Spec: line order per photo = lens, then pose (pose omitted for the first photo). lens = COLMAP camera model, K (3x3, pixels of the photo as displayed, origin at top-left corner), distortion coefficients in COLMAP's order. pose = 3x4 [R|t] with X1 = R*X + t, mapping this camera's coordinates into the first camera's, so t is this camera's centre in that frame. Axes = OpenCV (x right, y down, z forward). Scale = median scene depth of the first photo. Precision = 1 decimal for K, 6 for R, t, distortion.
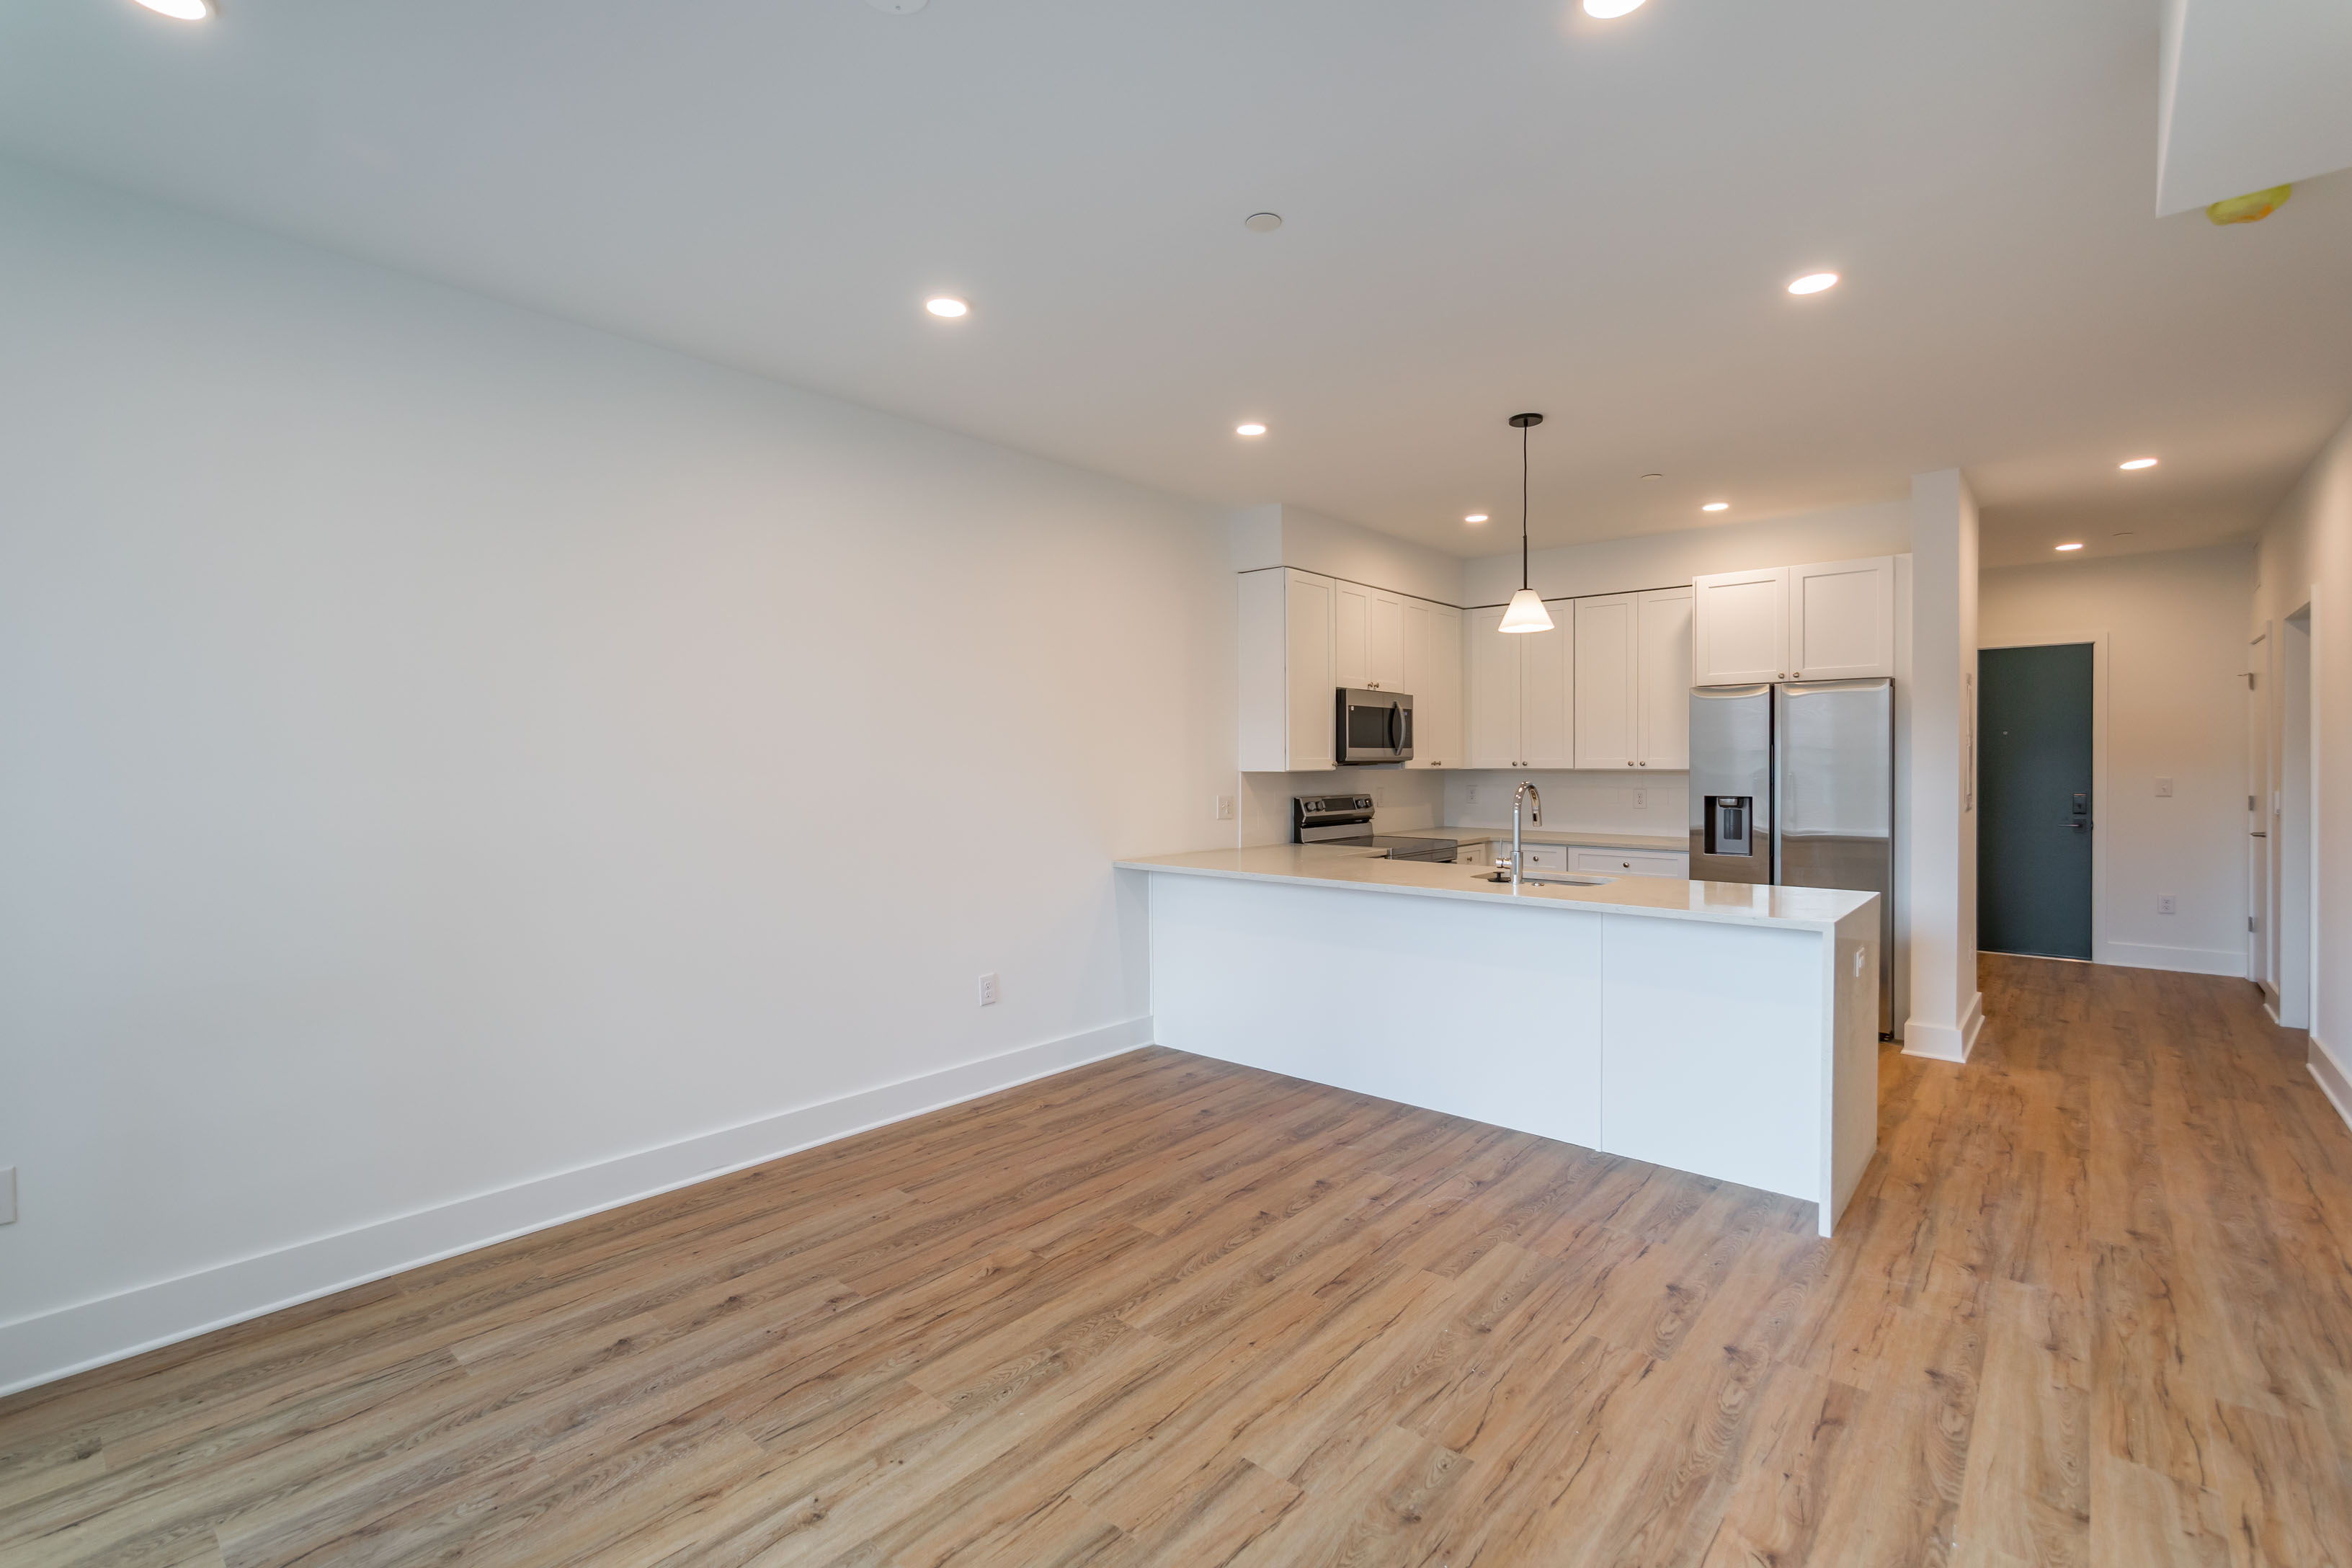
lens RADIAL K [[1037.5, 0, 1169.5], [0, 1037.5, 772.4], [0, 0, 1]] dist [-0.001193, -0.000151]
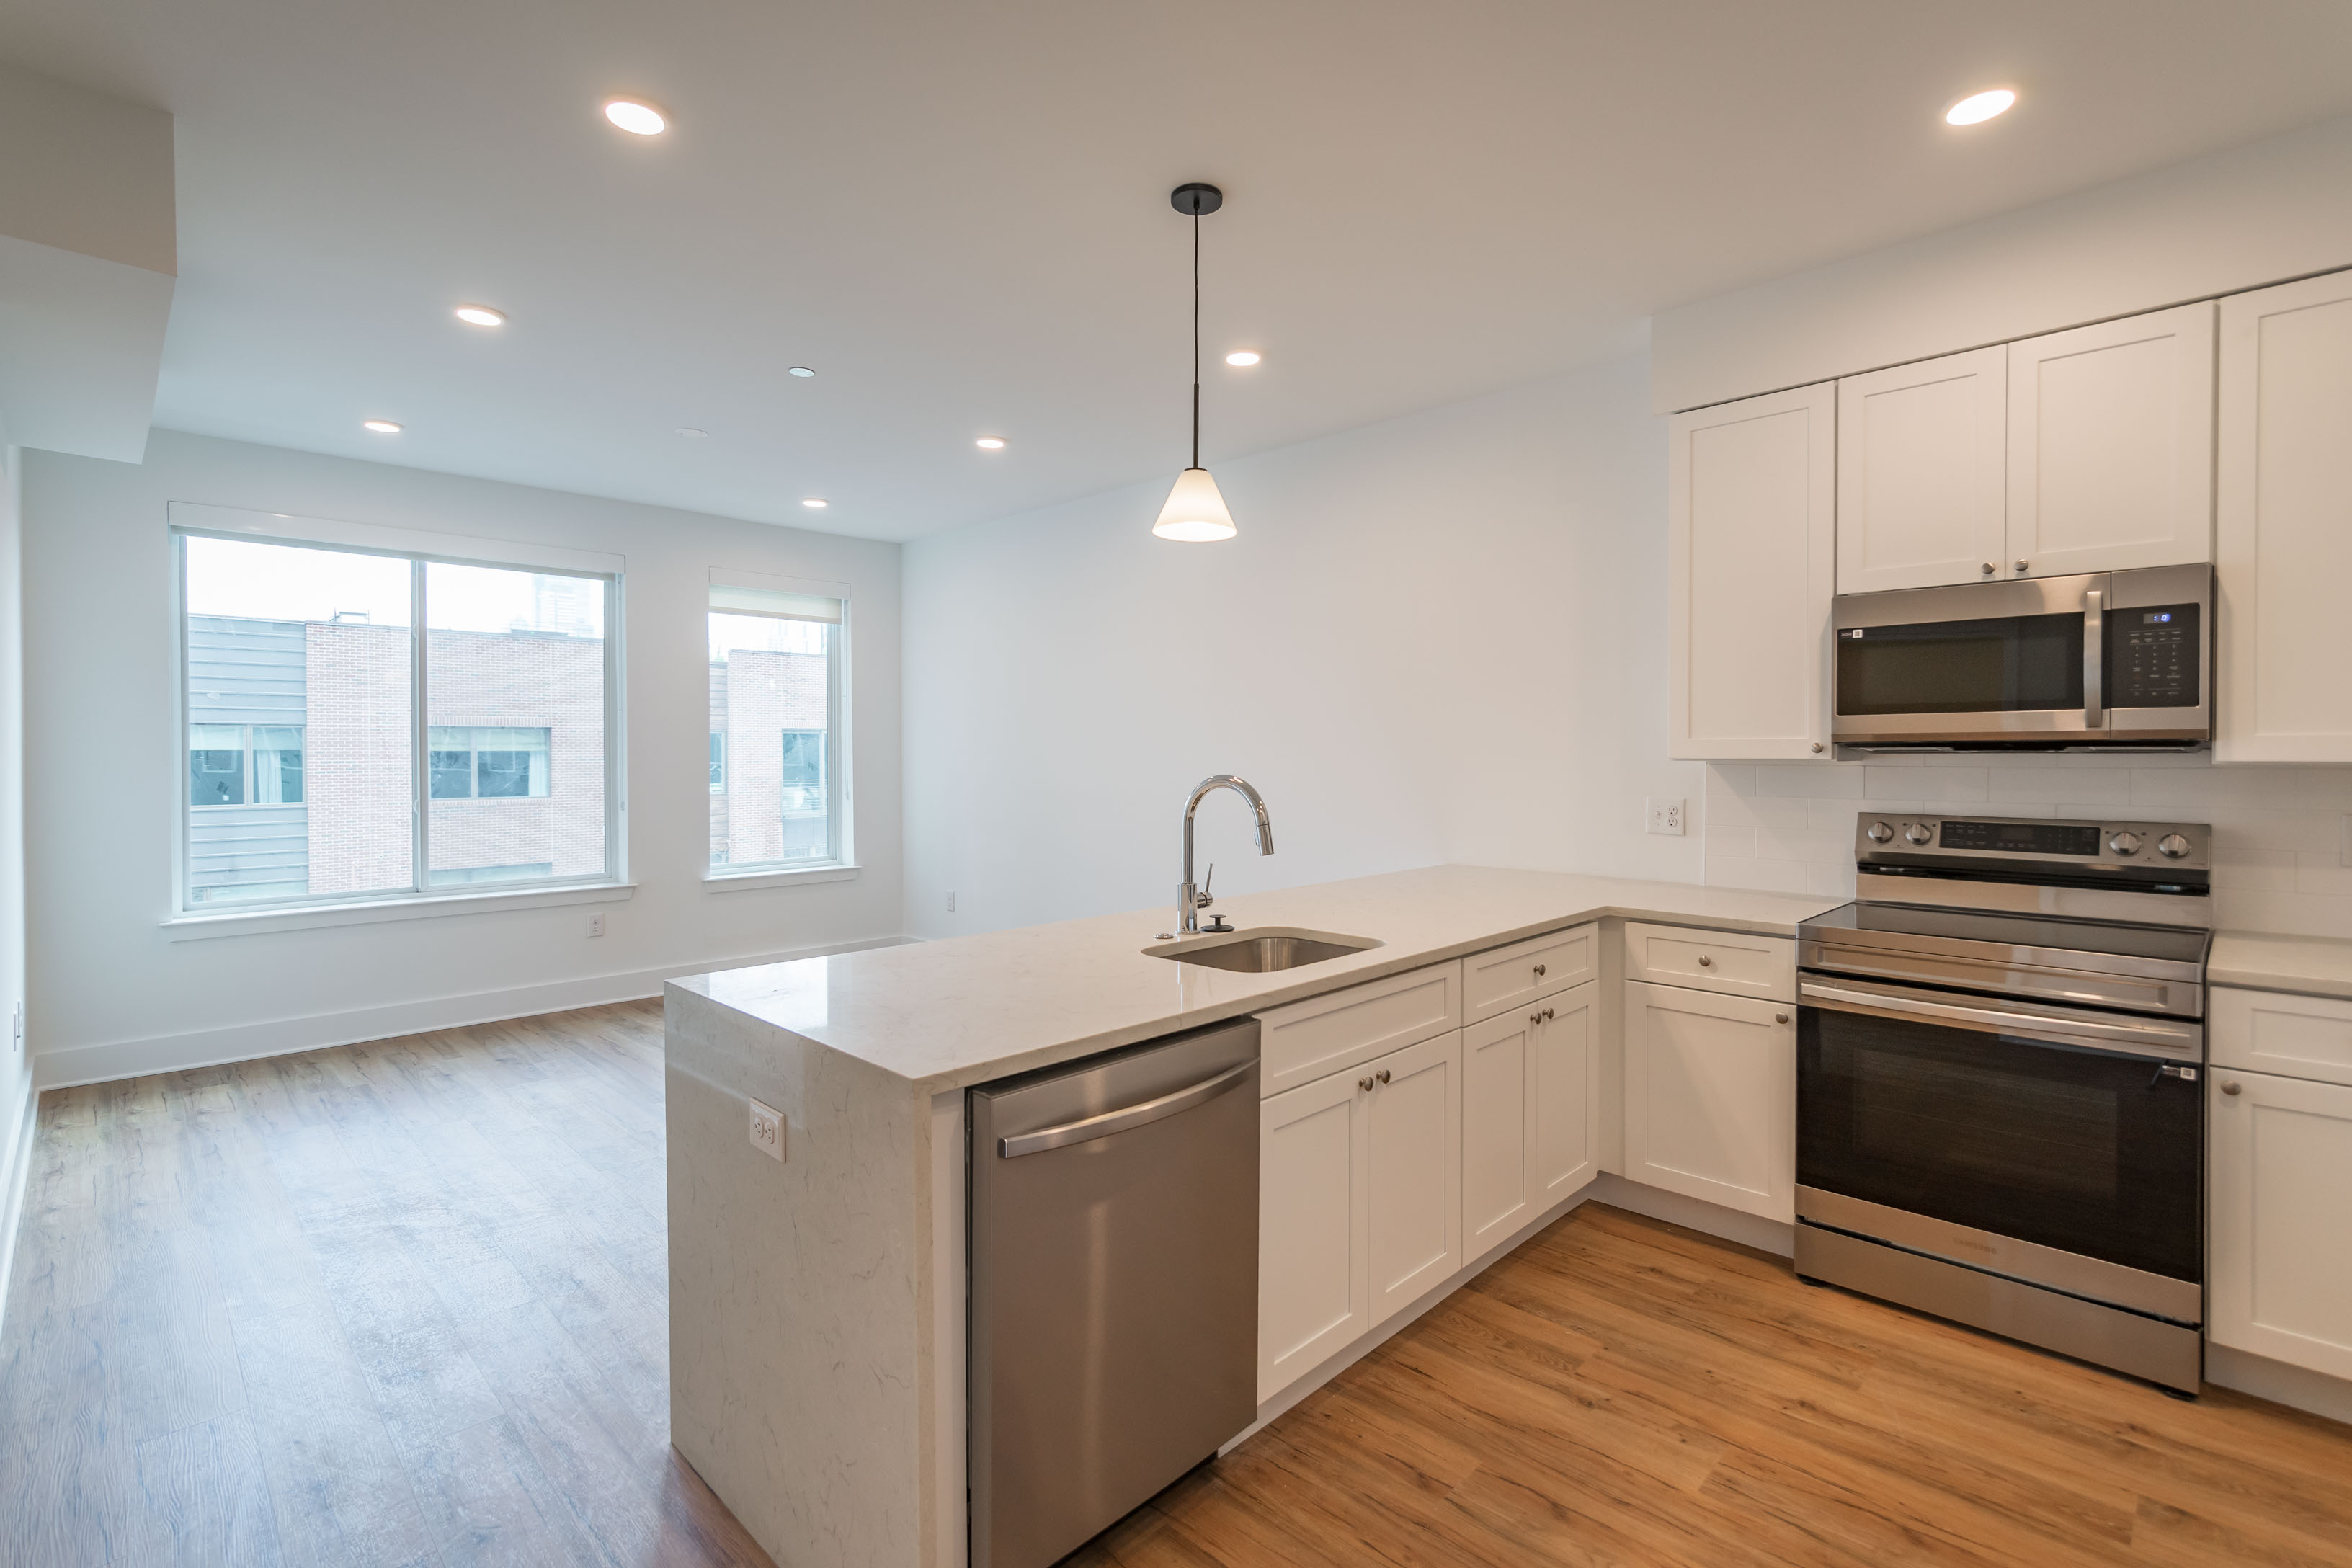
lens RADIAL K [[1058.3, 0, 1231.7], [0, 1058.3, 758.9], [0, 0, 1]] dist [-0.001131, -0.000068]
pose [[-0.028972, 0.012542, -0.999502, 0.872218], [-0.006207, 0.999900, 0.012727, -0.009333], [0.999561, 0.006572, -0.028891, 0.924104]]
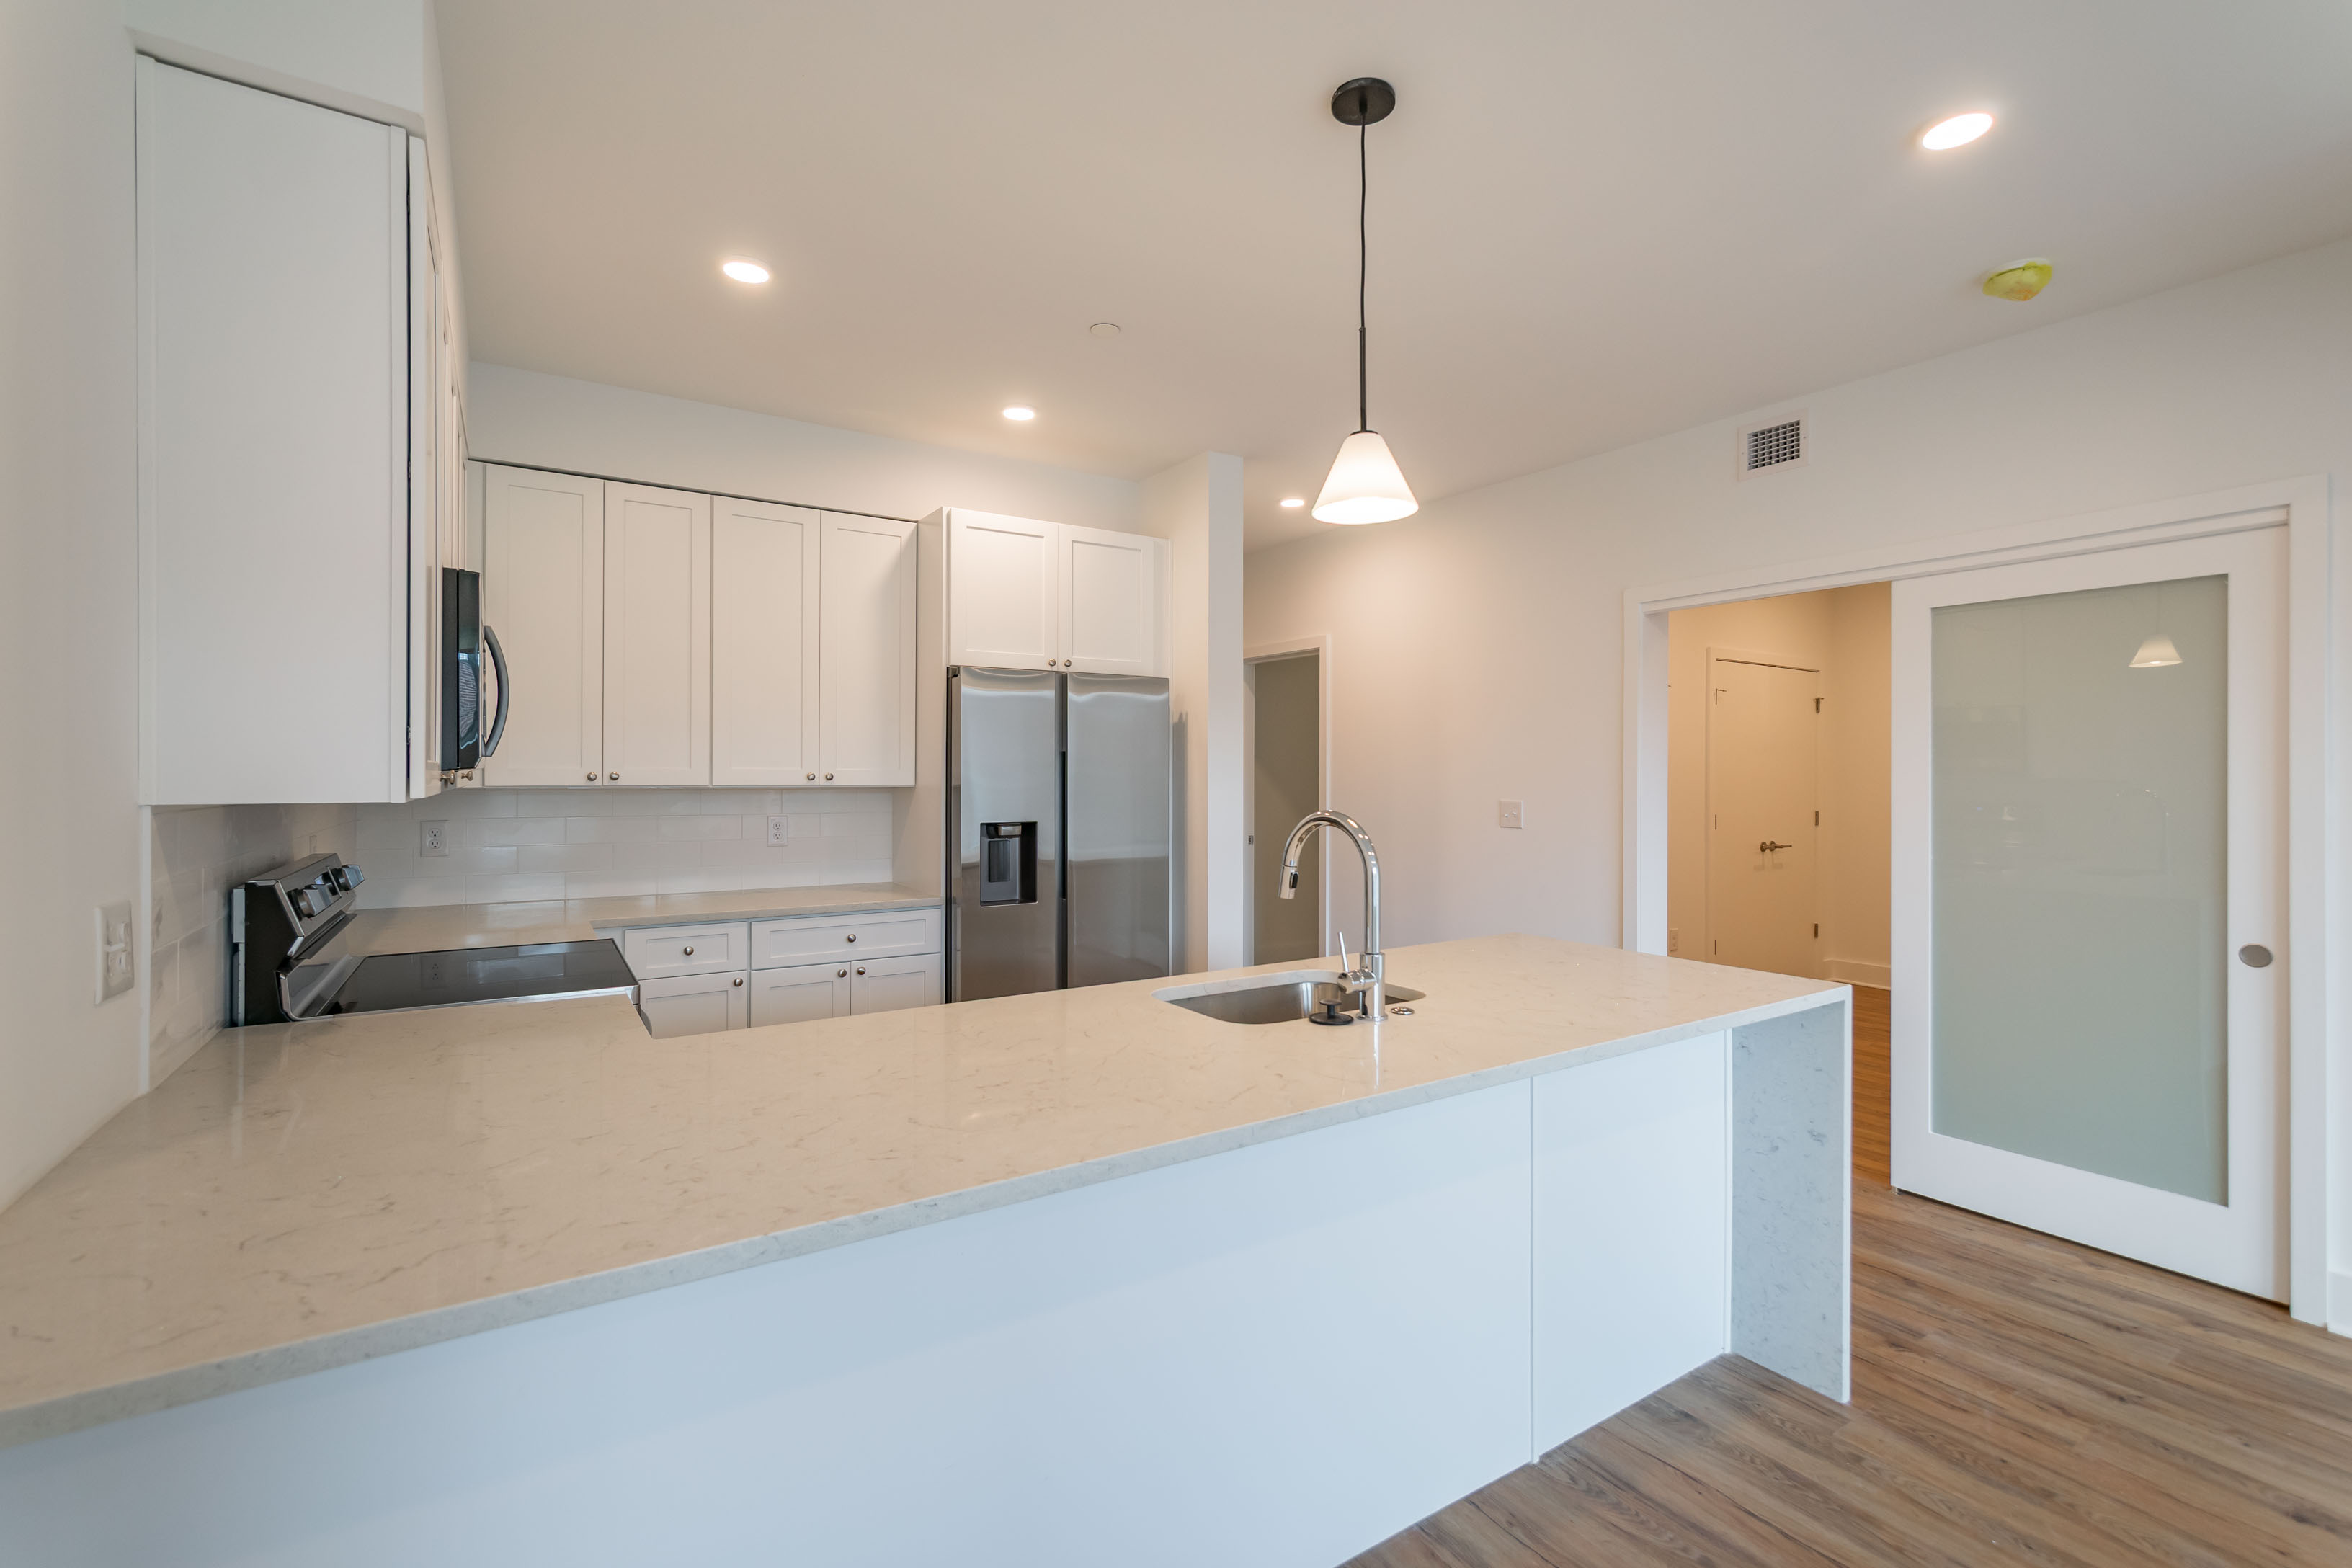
lens RADIAL K [[1034.4, 0, 1206.5], [0, 1034.4, 775.9], [0, 0, 1]] dist [0.001608, 0.000594]
pose [[0.255263, 0.002566, 0.966868, -0.148035], [0.006388, 0.999970, -0.004341, -0.006664], [-0.966851, 0.007285, 0.255239, 0.839962]]
